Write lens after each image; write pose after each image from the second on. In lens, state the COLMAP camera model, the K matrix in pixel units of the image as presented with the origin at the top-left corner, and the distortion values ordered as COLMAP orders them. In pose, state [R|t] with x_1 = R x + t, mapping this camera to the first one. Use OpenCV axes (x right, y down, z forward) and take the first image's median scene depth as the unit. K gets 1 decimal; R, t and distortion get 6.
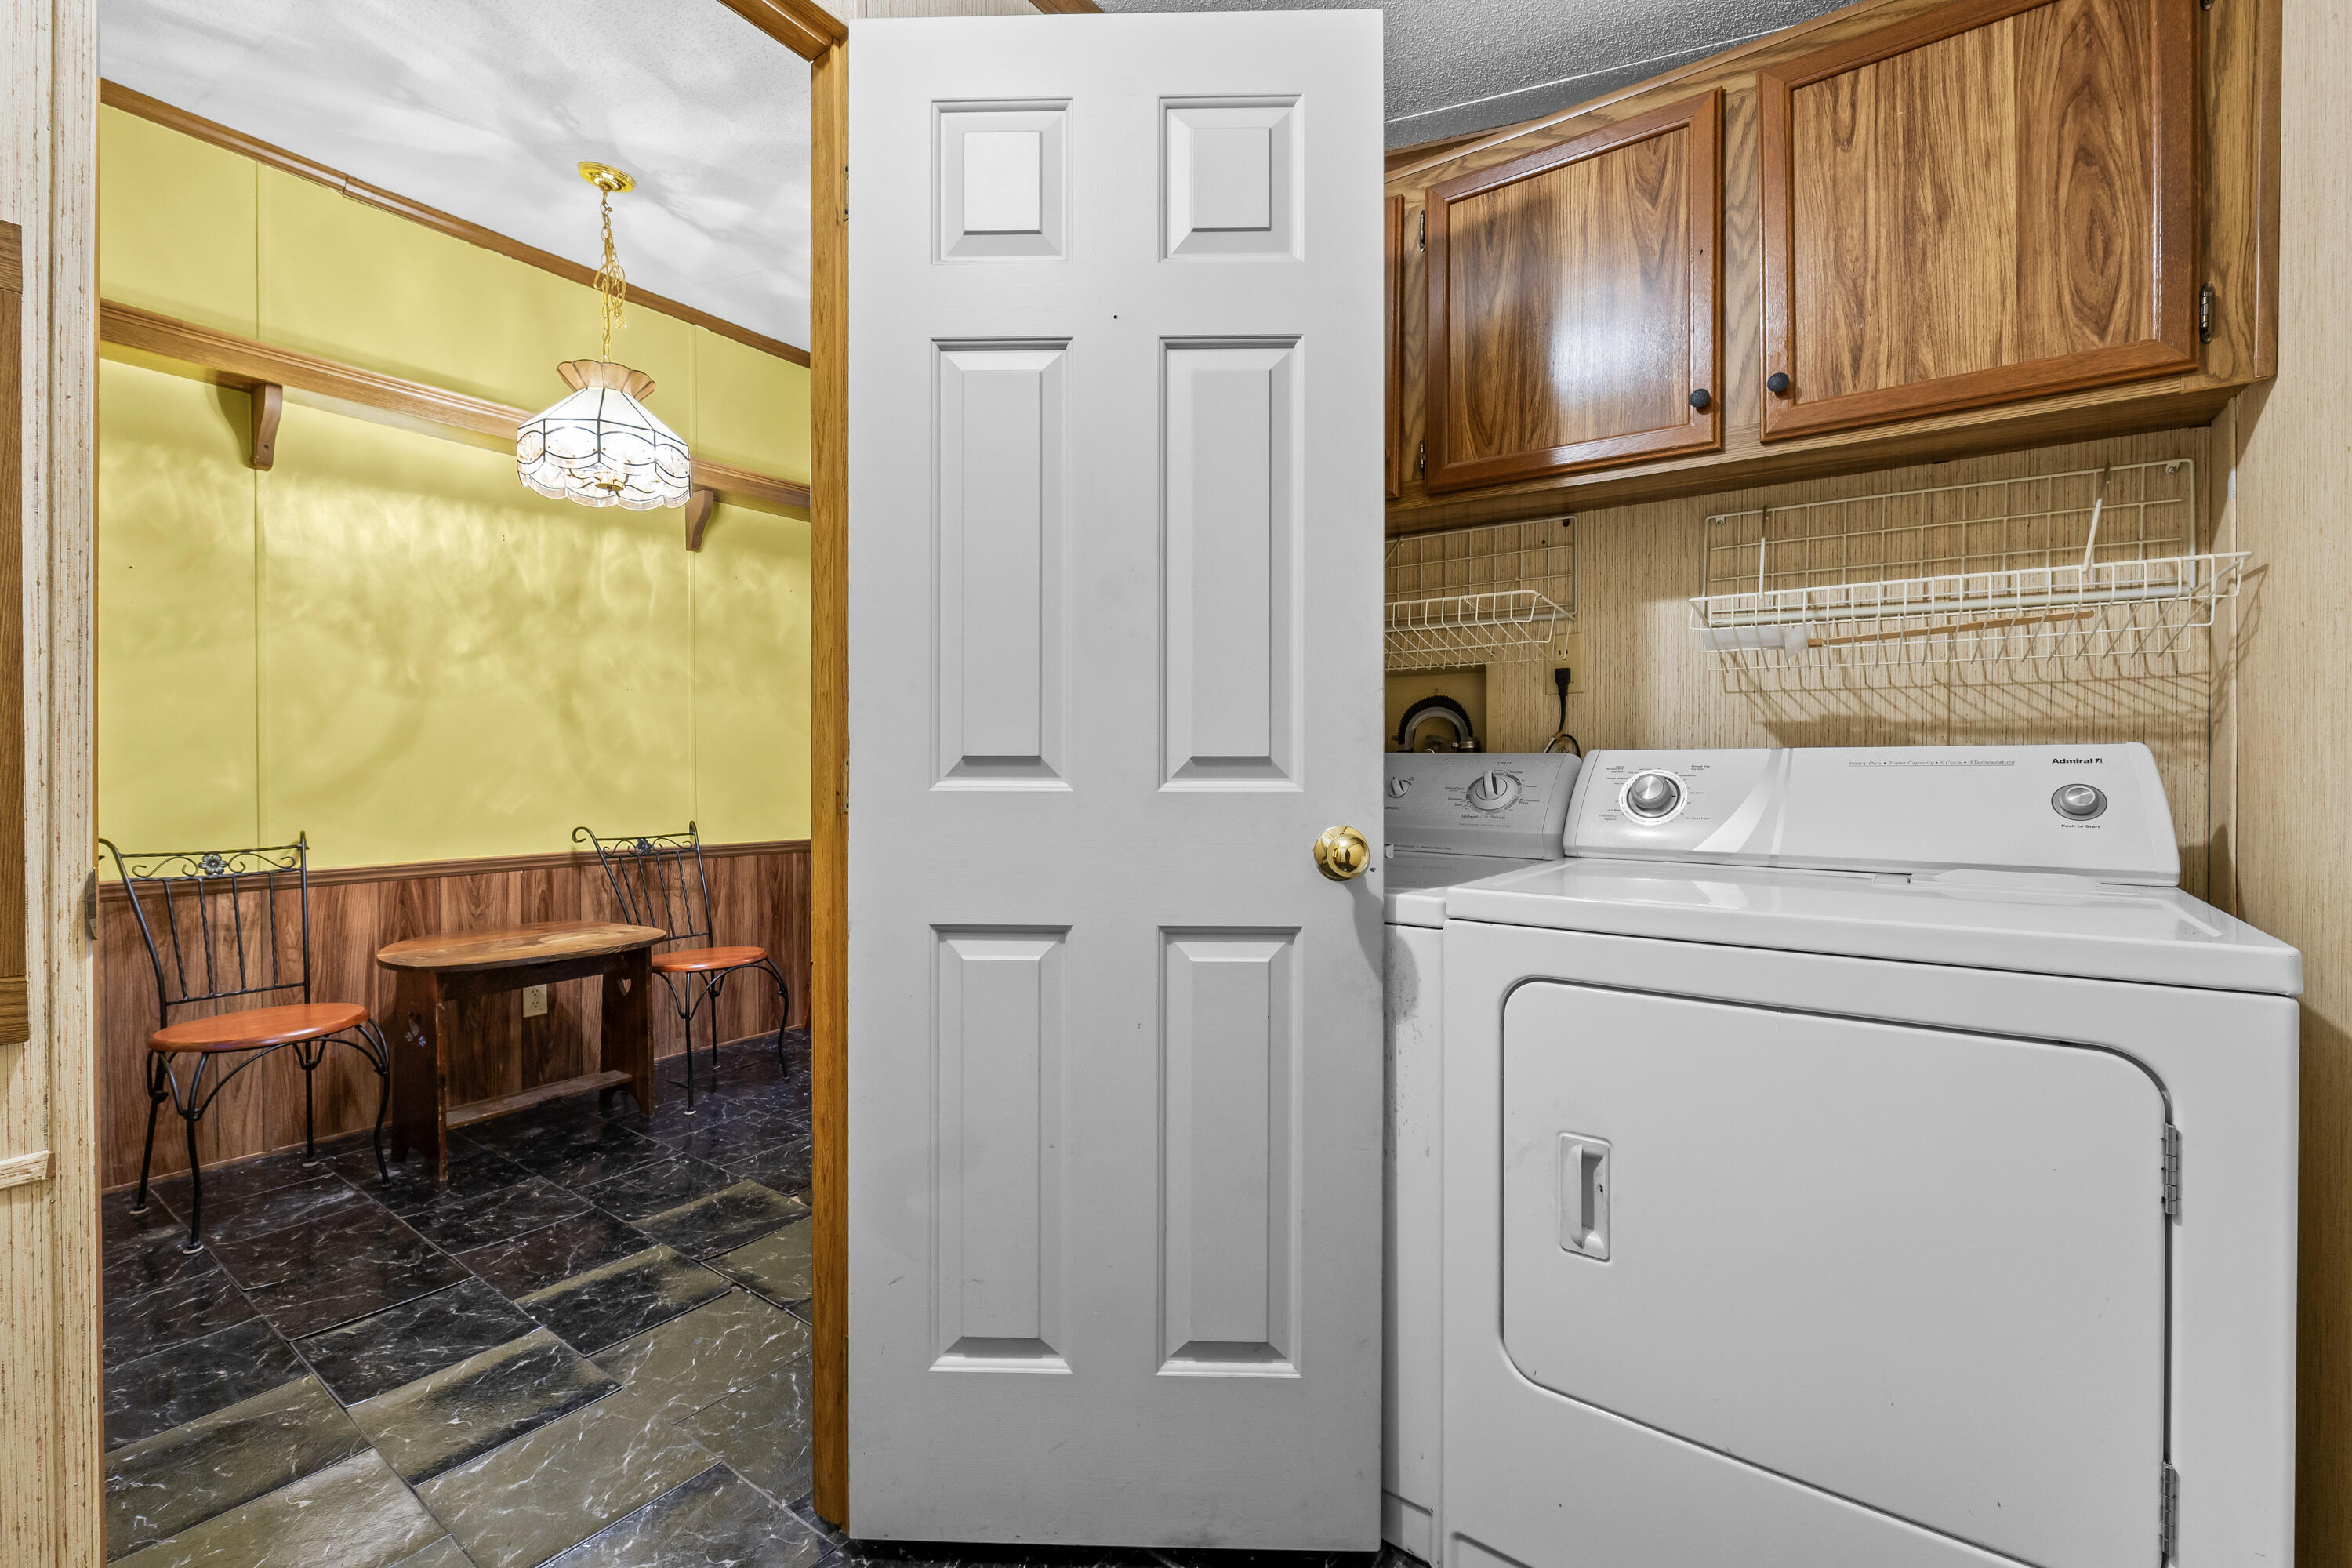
lens RADIAL K [[981.7, 0, 1167.9], [0, 981.7, 776.3], [0, 0, 1]] dist [-0.010115, -0.000123]
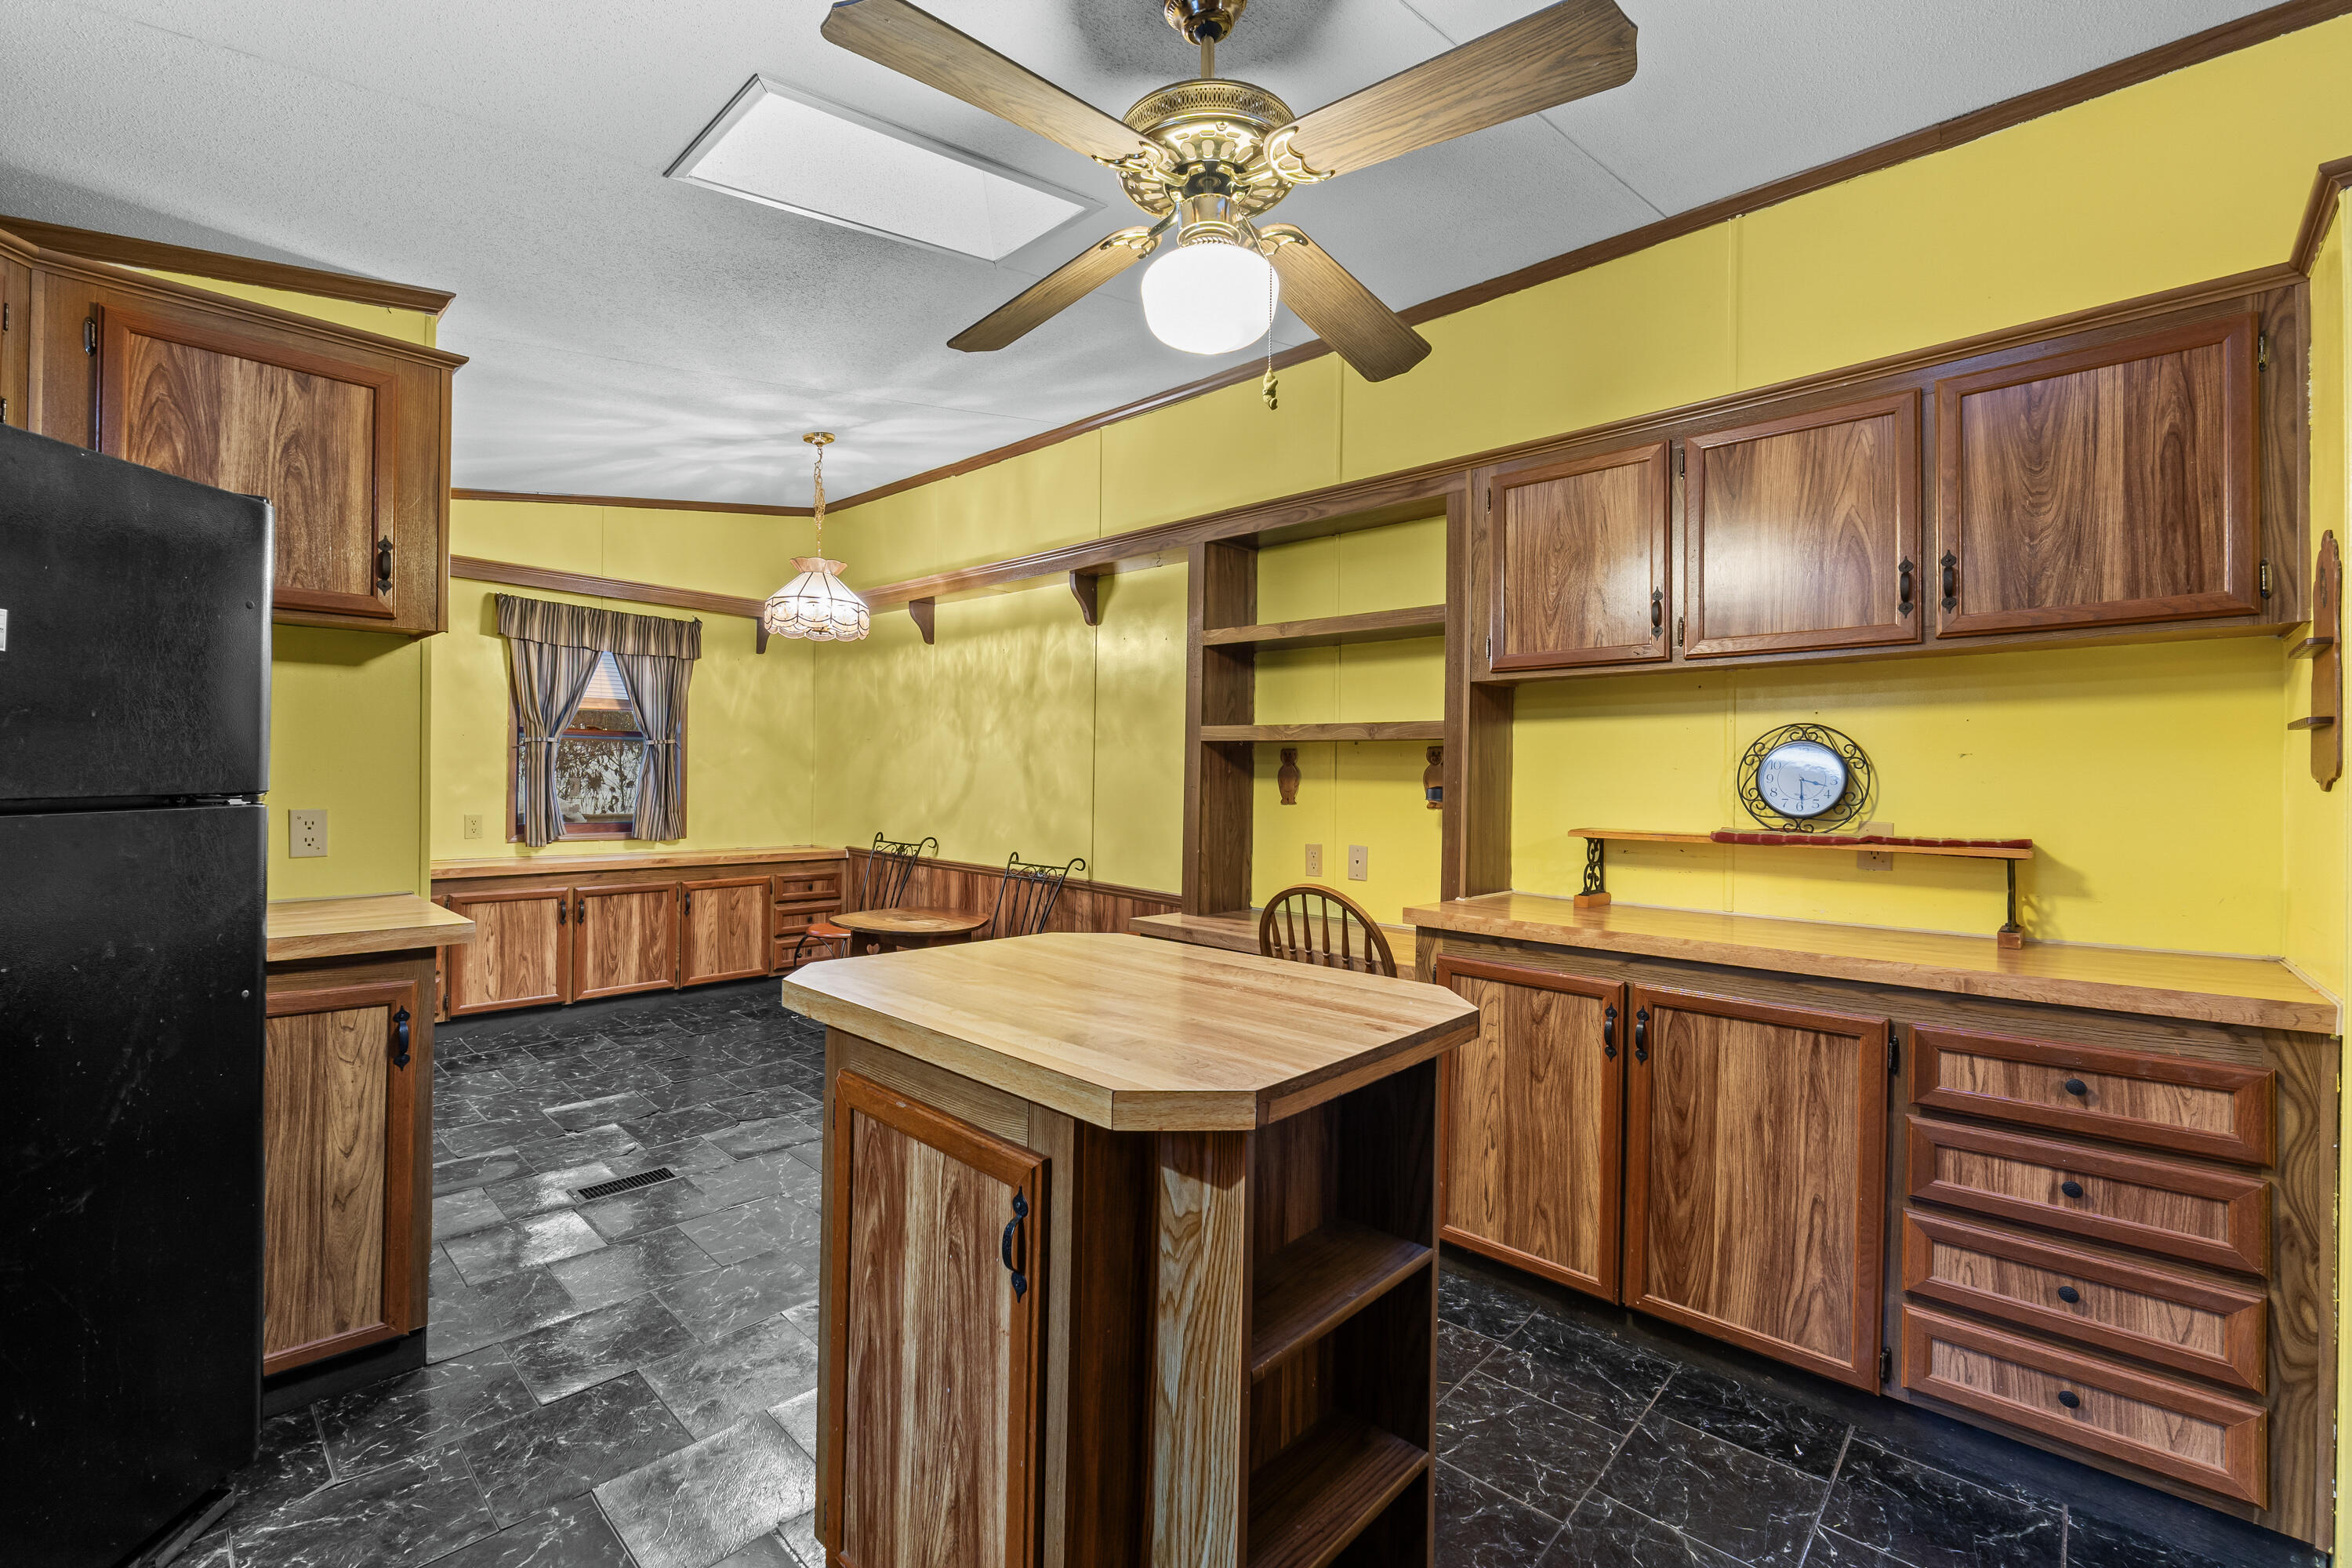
lens RADIAL K [[981.7, 0, 1167.9], [0, 981.7, 776.3], [0, 0, 1]] dist [-0.010115, -0.000123]
pose [[-0.123240, 0.005108, -0.992364, 1.934999], [-0.030340, 0.999500, 0.008913, -0.191978], [0.991913, 0.031207, -0.123023, 3.633732]]
